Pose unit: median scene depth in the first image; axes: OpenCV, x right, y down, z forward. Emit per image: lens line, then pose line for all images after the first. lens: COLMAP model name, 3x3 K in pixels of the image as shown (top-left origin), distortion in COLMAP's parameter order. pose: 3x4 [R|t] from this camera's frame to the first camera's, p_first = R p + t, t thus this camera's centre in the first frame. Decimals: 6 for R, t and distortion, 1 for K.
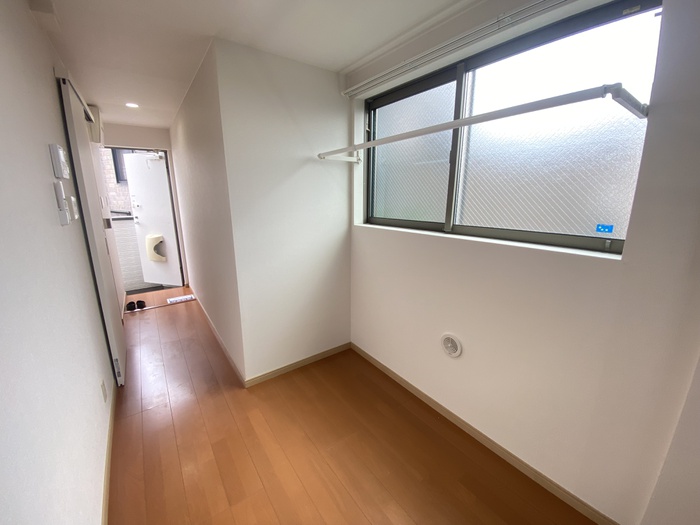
lens RADIAL K [[282.7, 0, 345.6], [0, 282.7, 264.0], [0, 0, 1]] dist [0.013798, -0.018406]
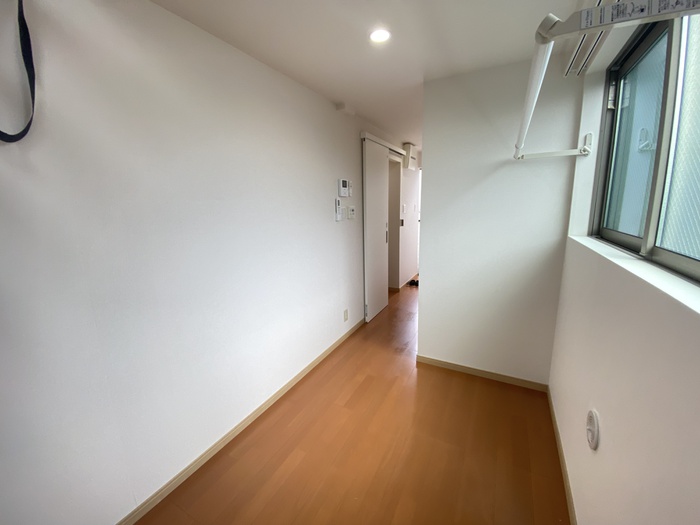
lens RADIAL K [[279.0, 0, 350.0], [0, 279.0, 262.5], [0, 0, 1]] dist [0.014425, -0.017476]
pose [[0.433319, 0.170261, -0.885012, 0.619997], [-0.188855, 0.977345, 0.095557, -0.041268], [0.881231, 0.125732, 0.455656, 0.191076]]
